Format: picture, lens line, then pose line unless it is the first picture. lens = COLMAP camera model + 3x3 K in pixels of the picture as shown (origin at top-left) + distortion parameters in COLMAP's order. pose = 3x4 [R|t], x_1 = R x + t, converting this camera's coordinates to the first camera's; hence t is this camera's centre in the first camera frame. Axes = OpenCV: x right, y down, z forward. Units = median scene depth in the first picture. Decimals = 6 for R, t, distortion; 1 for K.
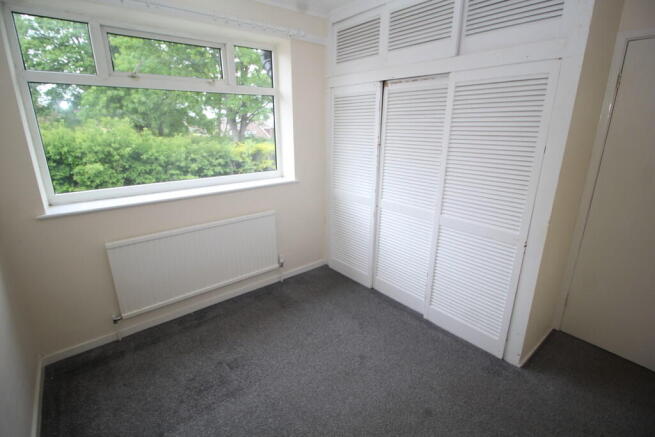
lens RADIAL K [[303.2, 0, 327.5], [0, 303.2, 218.5], [0, 0, 1]] dist [0.002943, -0.016119]
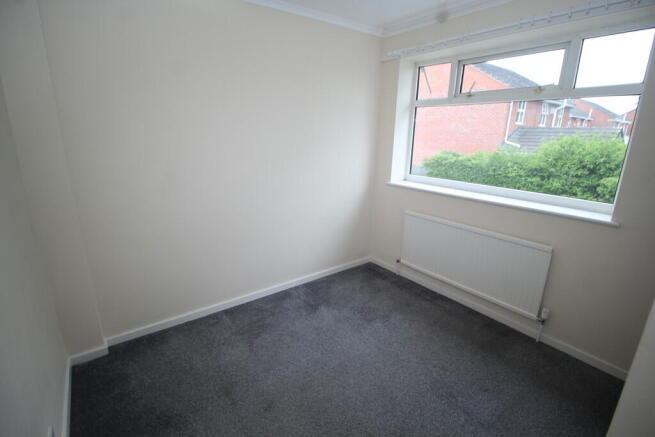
lens RADIAL K [[303.2, 0, 327.5], [0, 303.2, 218.5], [0, 0, 1]] dist [0.002943, -0.016119]
pose [[-0.061551, 0.267508, -0.961588, 0.561322], [-0.302141, 0.913218, 0.273392, -0.128064], [0.951274, 0.307363, 0.024616, 0.427070]]
